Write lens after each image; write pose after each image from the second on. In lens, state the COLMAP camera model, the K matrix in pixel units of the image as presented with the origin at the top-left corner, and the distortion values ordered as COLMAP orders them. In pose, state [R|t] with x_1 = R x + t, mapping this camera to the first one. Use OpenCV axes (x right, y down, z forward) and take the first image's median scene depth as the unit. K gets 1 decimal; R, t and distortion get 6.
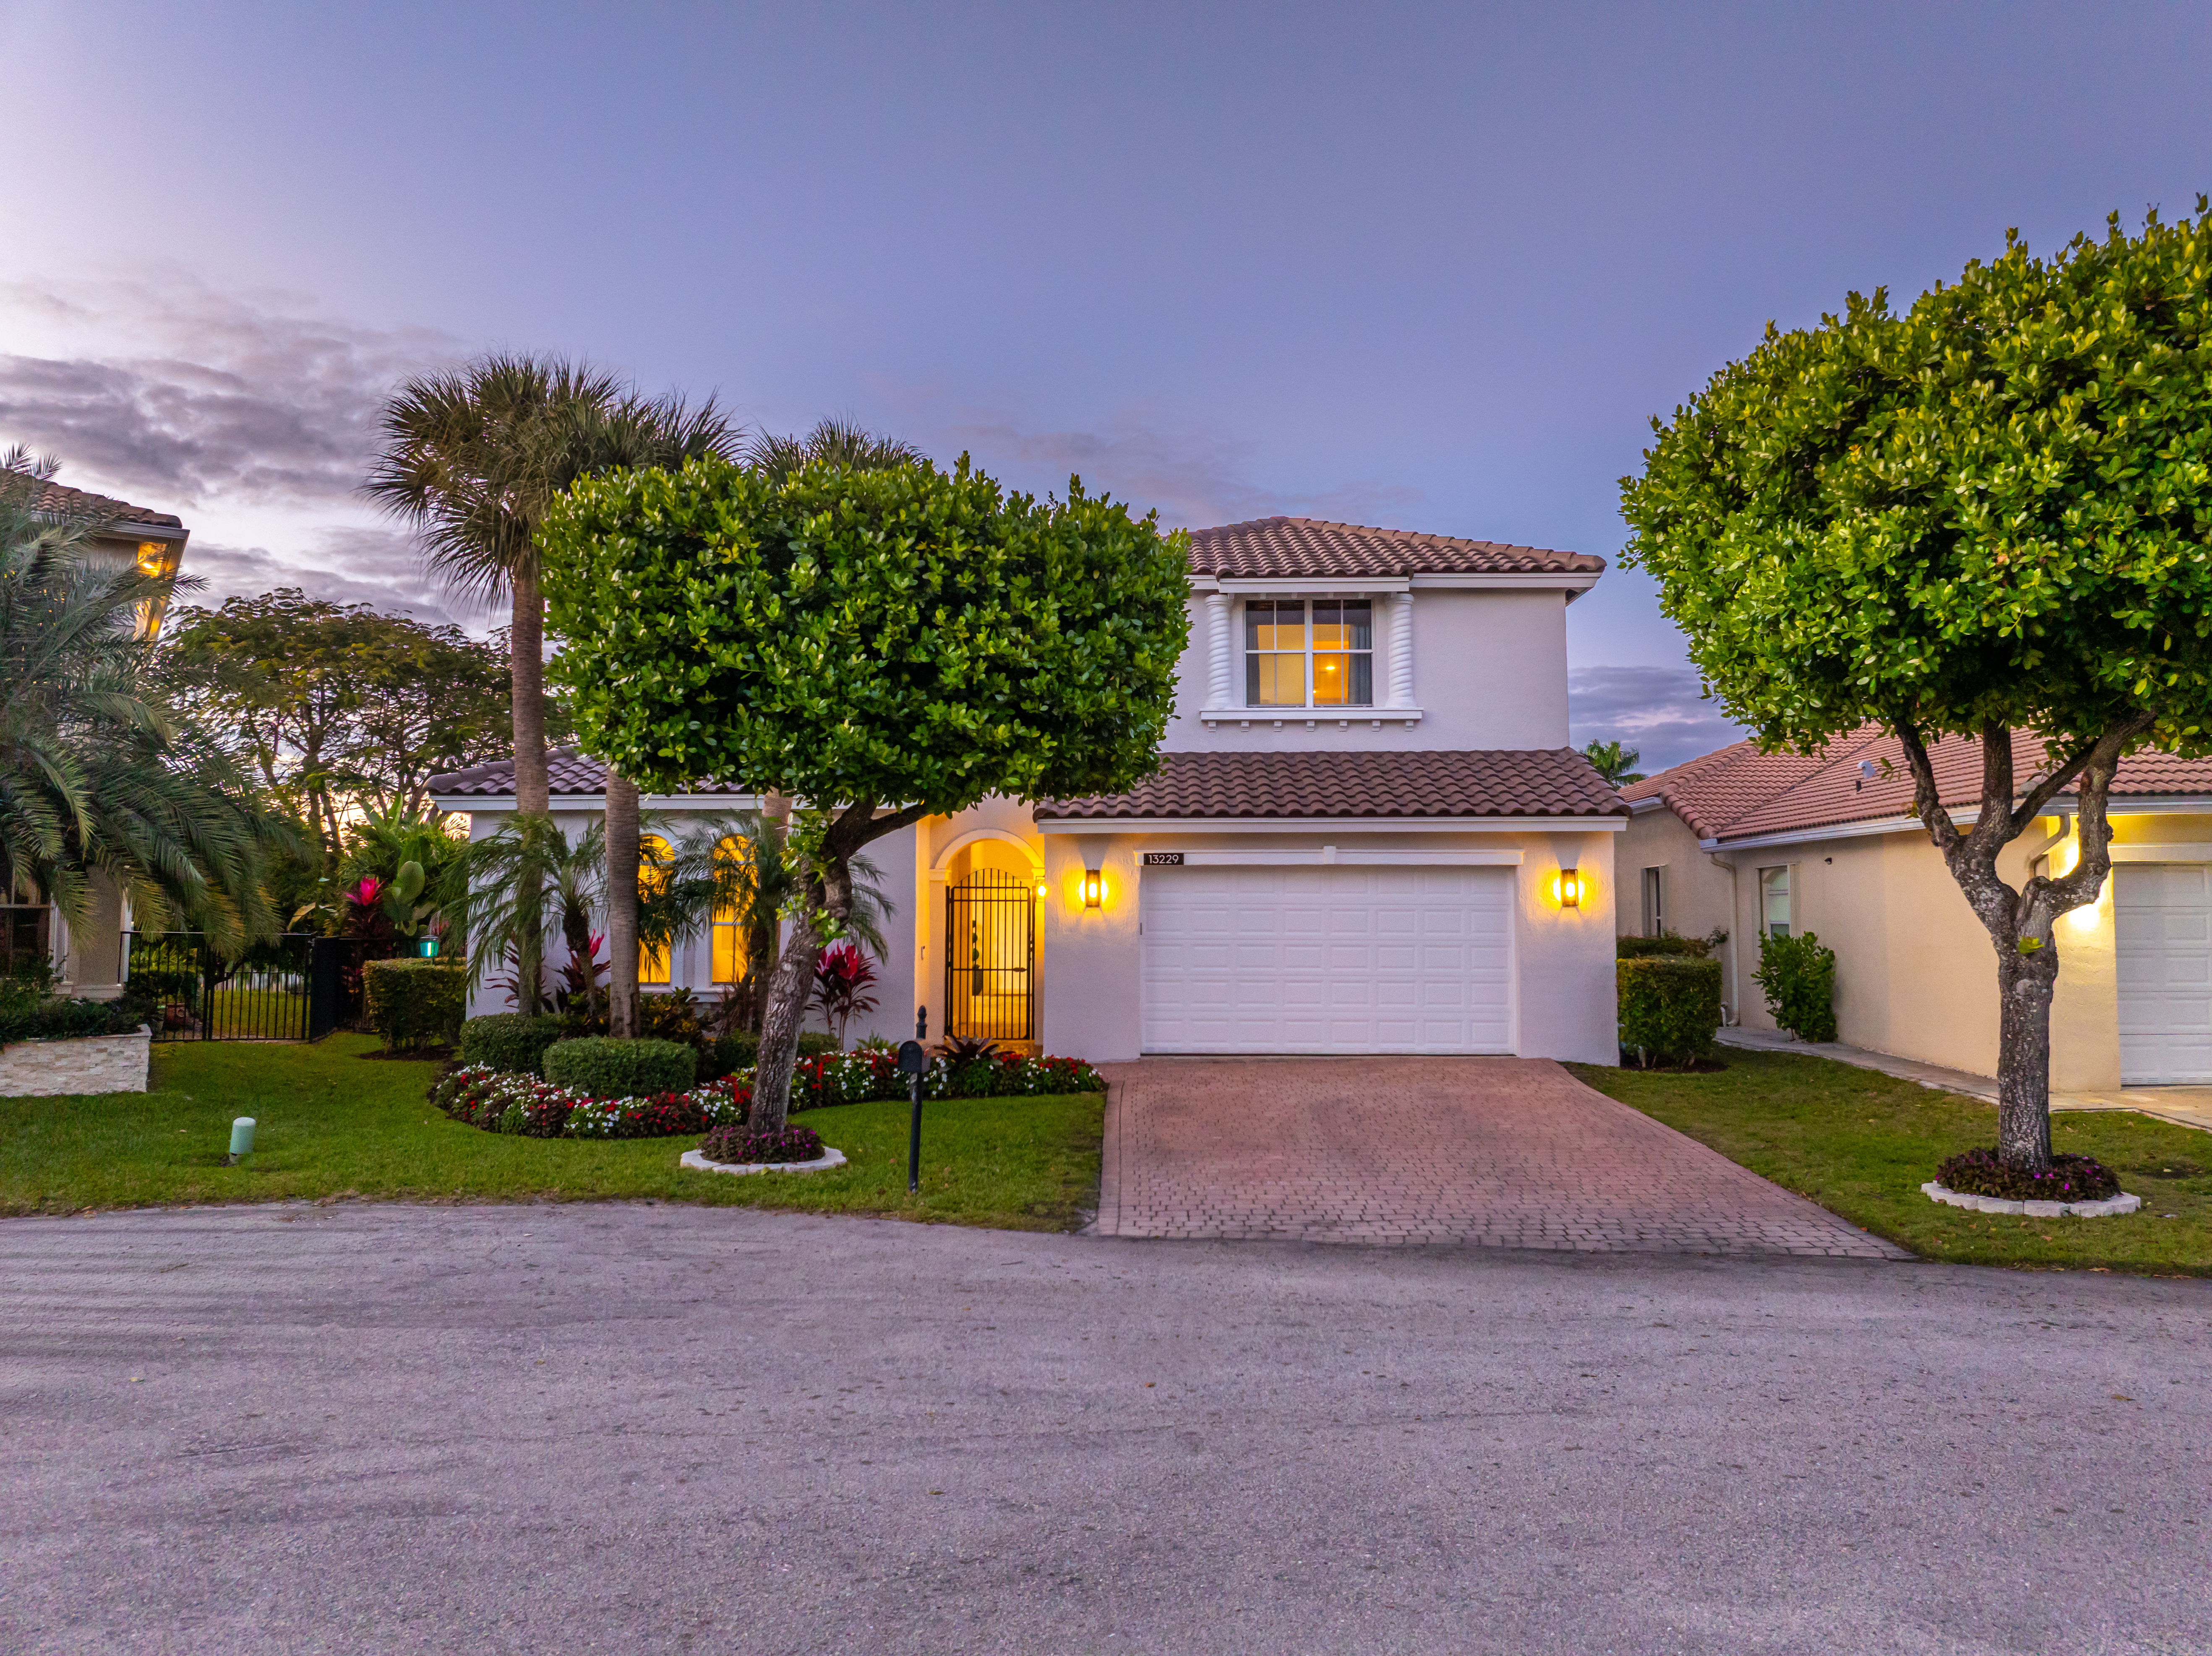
lens RADIAL K [[1567.2, 0, 1112.4], [0, 1567.2, 823.4], [0, 0, 1]] dist [-0.033166, -0.003168]
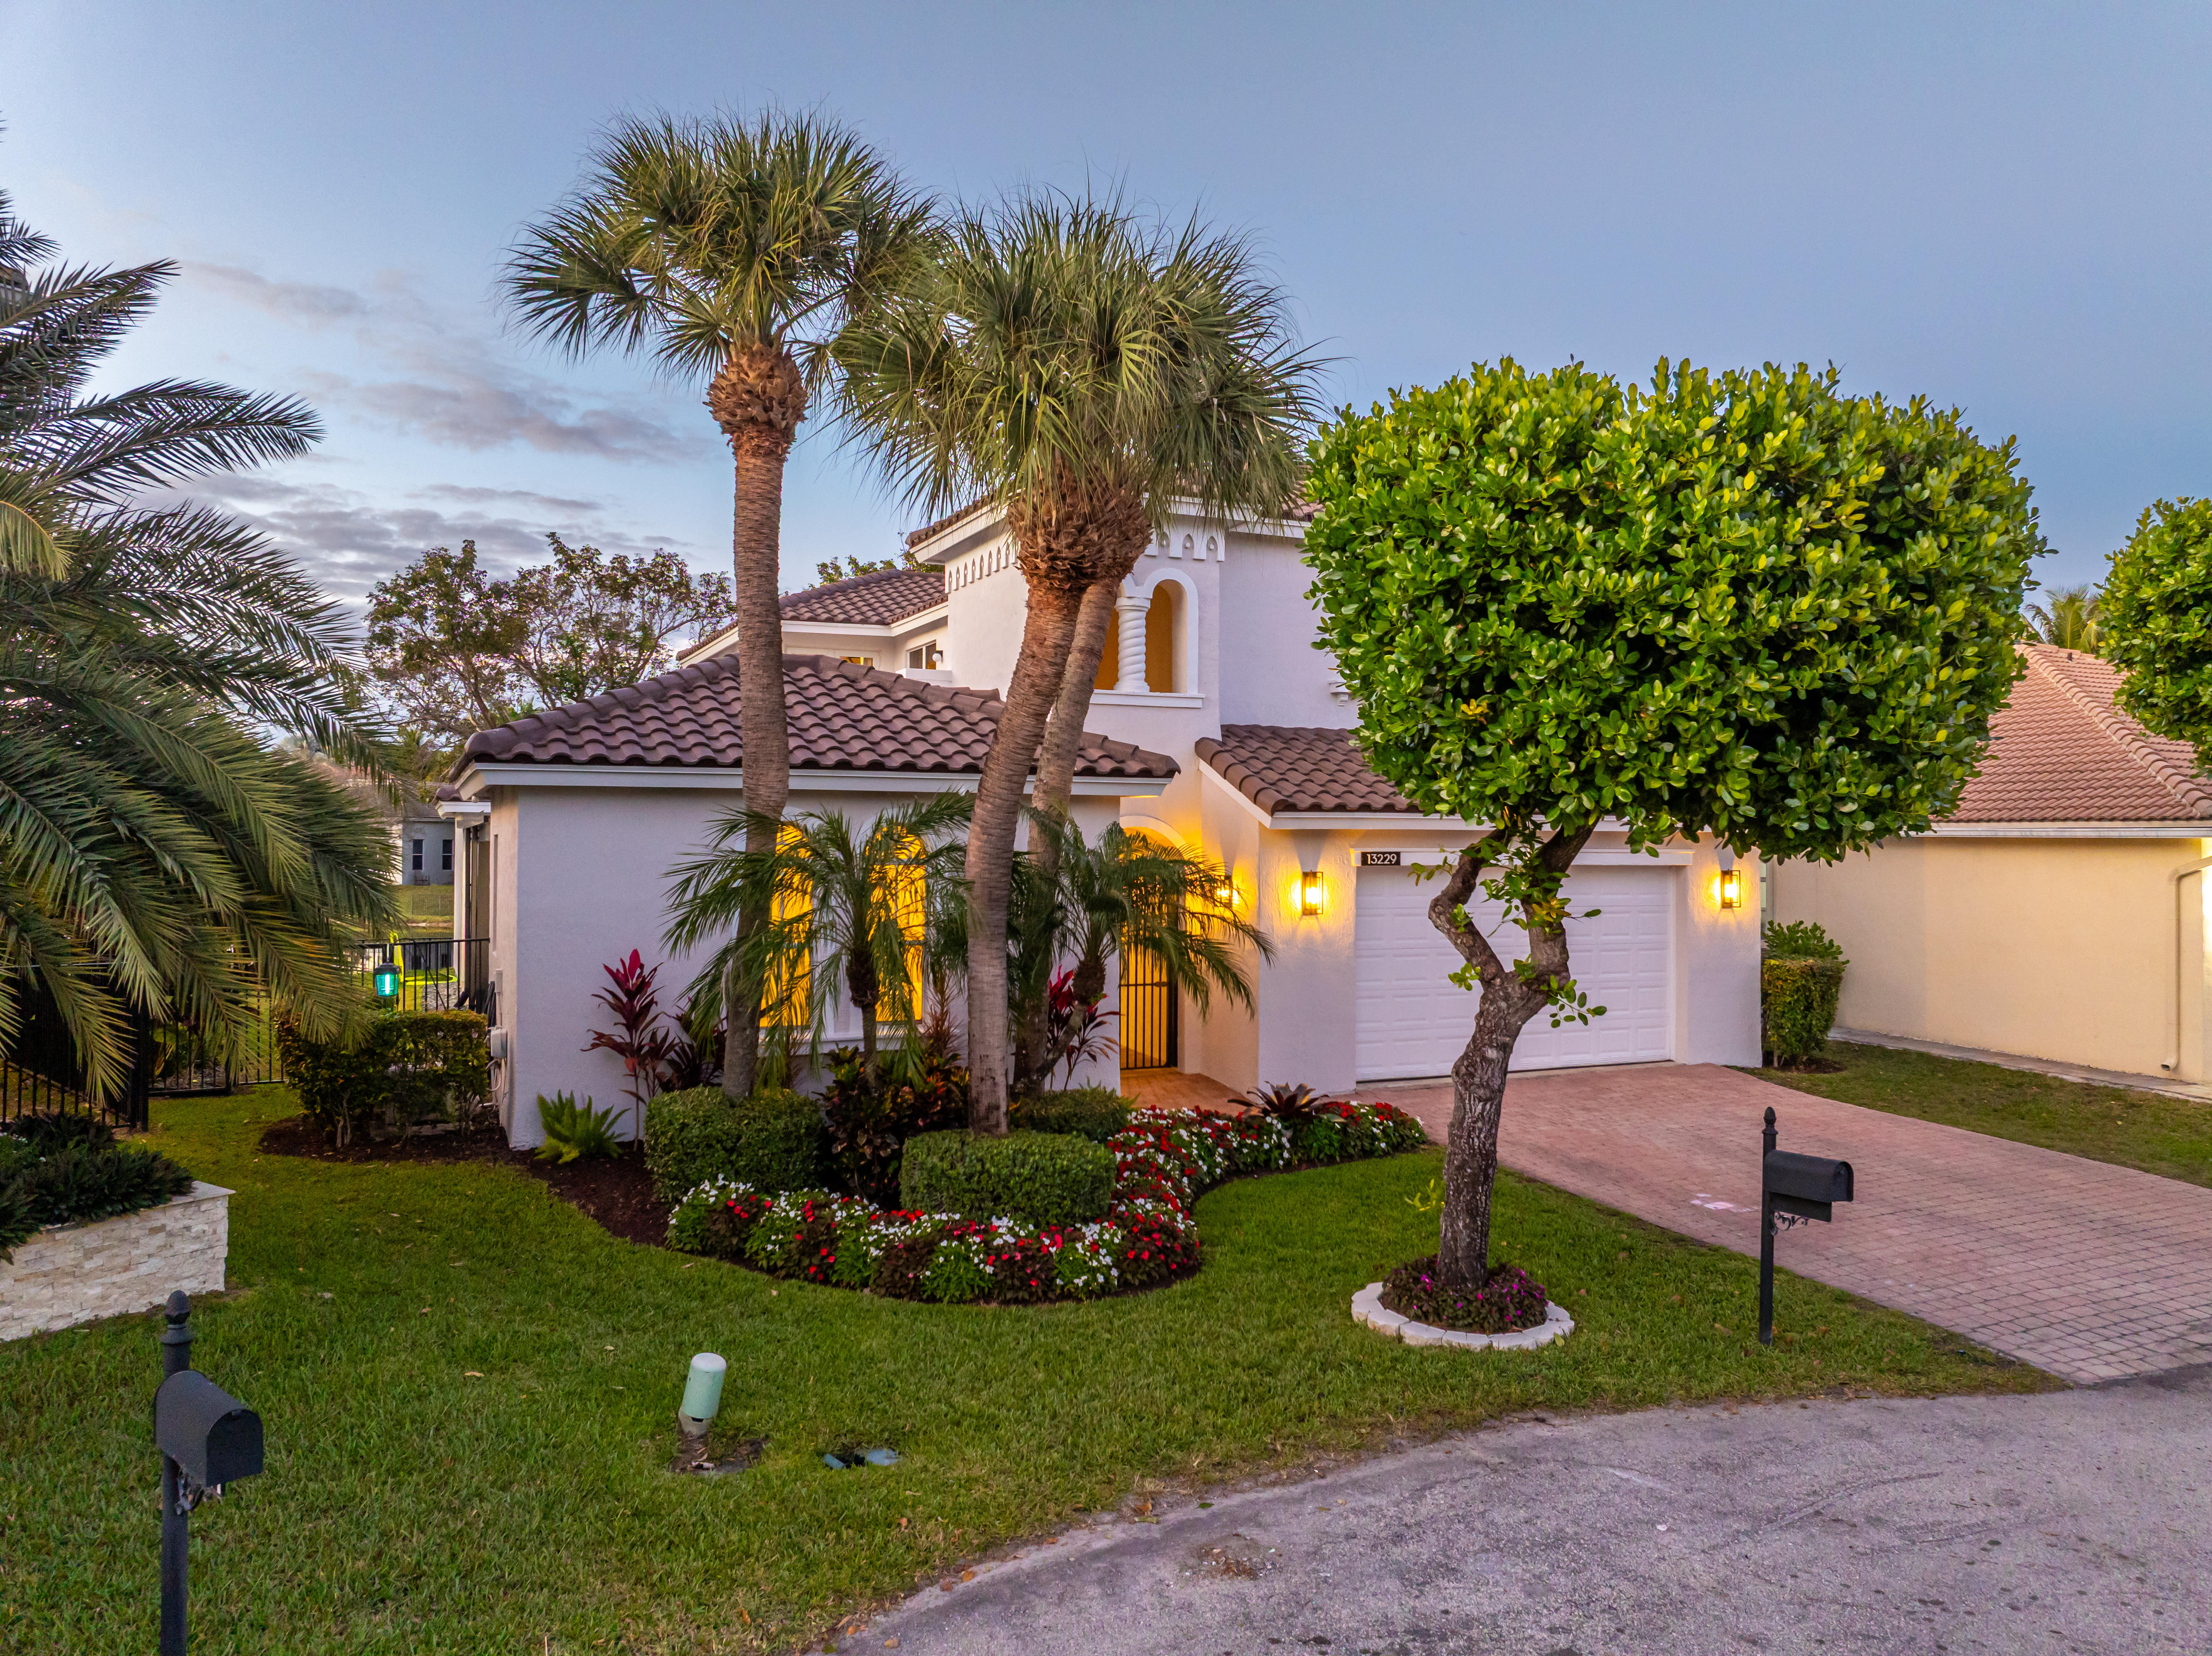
lens RADIAL K [[1567.2, 0, 1103.8], [0, 1567.2, 828.6], [0, 0, 1]] dist [-0.033166, -0.003168]
pose [[0.902466, 0.008507, 0.430676, -0.542733], [-0.032892, 0.998247, 0.049207, -0.035589], [-0.429503, -0.058573, 0.901164, 0.325243]]
